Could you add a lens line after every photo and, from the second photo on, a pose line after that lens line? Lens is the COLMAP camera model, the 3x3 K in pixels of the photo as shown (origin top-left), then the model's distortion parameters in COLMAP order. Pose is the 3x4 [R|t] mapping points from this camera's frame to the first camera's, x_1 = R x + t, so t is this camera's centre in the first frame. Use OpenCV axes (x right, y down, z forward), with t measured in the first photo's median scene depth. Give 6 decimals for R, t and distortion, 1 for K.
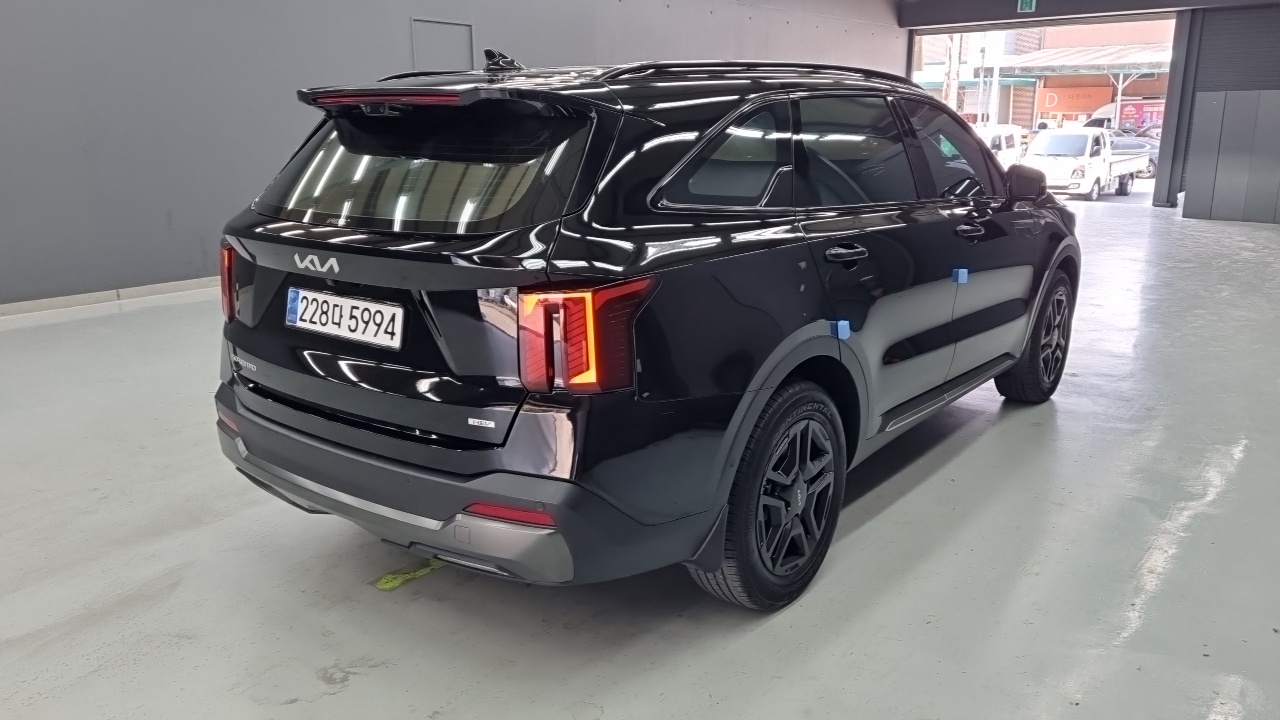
lens RADIAL K [[989.1, 0, 630.0], [0, 989.1, 383.6], [0, 0, 1]] dist [0.043021, -0.005848]
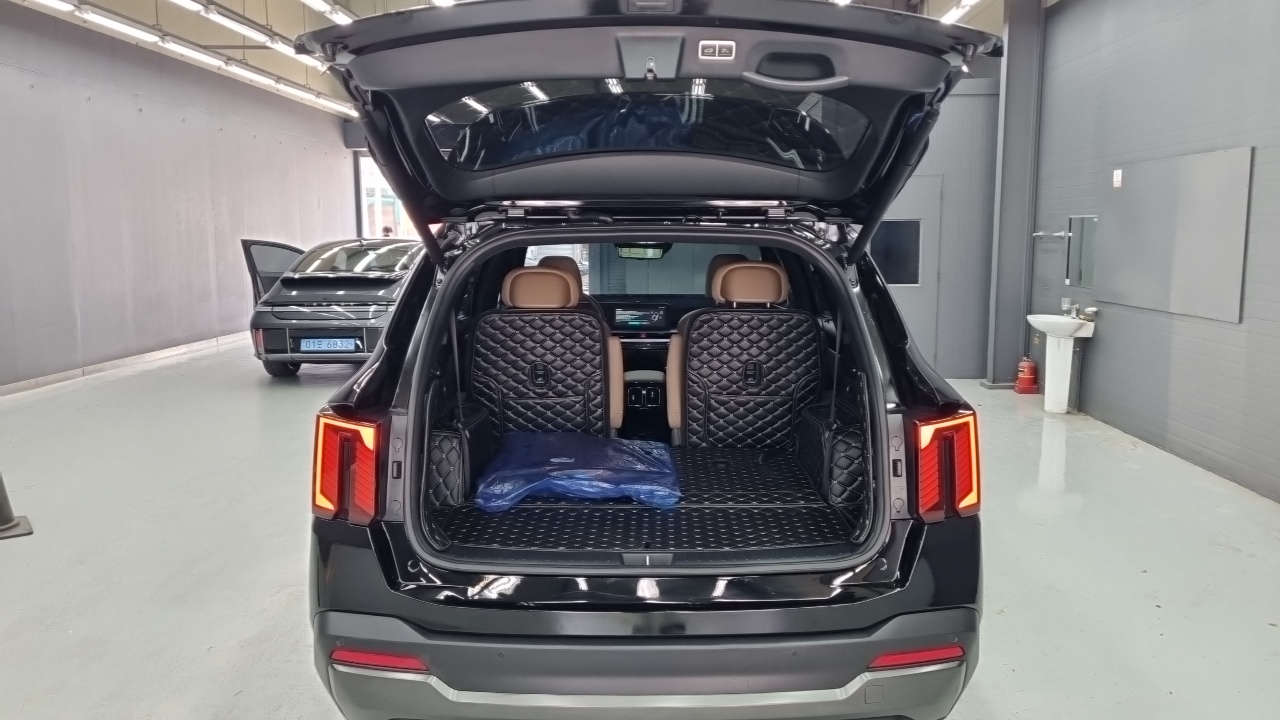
lens RADIAL K [[995.3, 0, 647.4], [0, 995.3, 357.3], [0, 0, 1]] dist [0.038557, -0.002045]
pose [[0.776964, -0.079906, 0.624453, -0.859106], [0.162446, 0.983768, -0.076236, -0.118828], [-0.608225, 0.160672, 0.777333, 0.322821]]
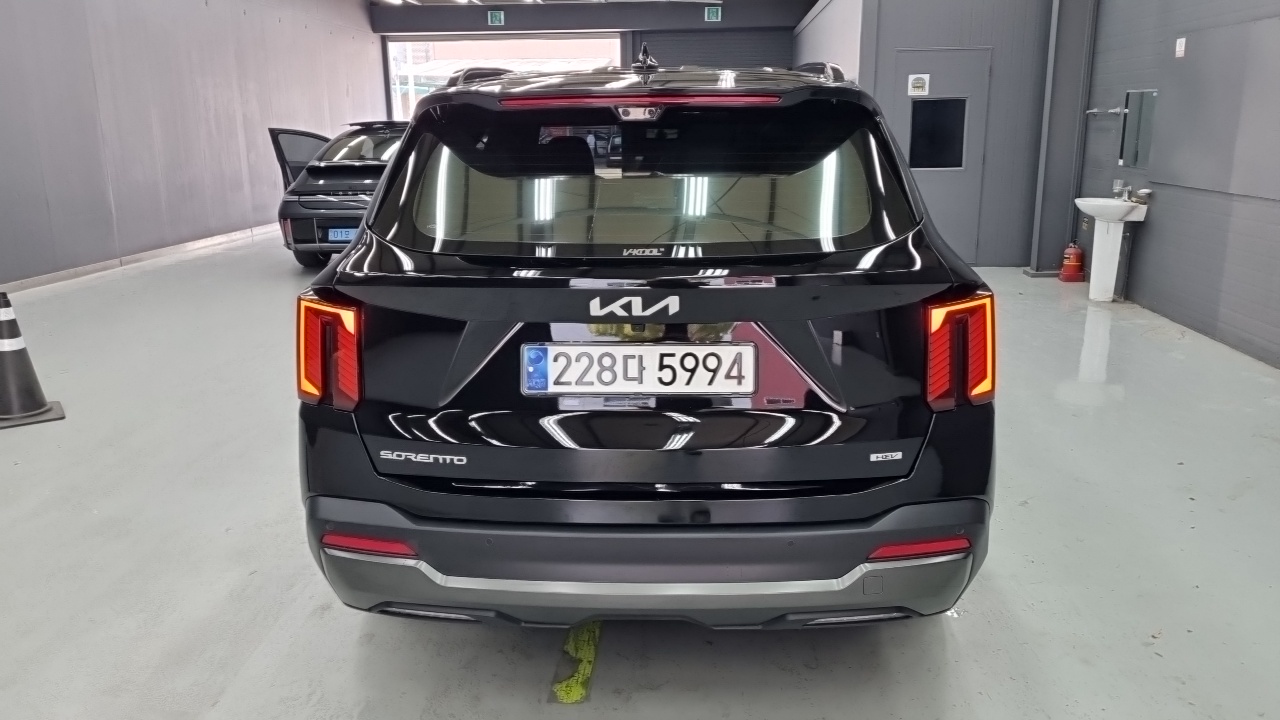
lens RADIAL K [[992.9, 0, 640.0], [0, 992.9, 360.0], [0, 0, 1]] dist [0.033139, -0.006985]
pose [[0.809121, -0.146383, 0.569118, -0.759446], [0.162145, 0.986494, 0.023213, -0.094946], [-0.564830, 0.073497, 0.821928, 0.341081]]
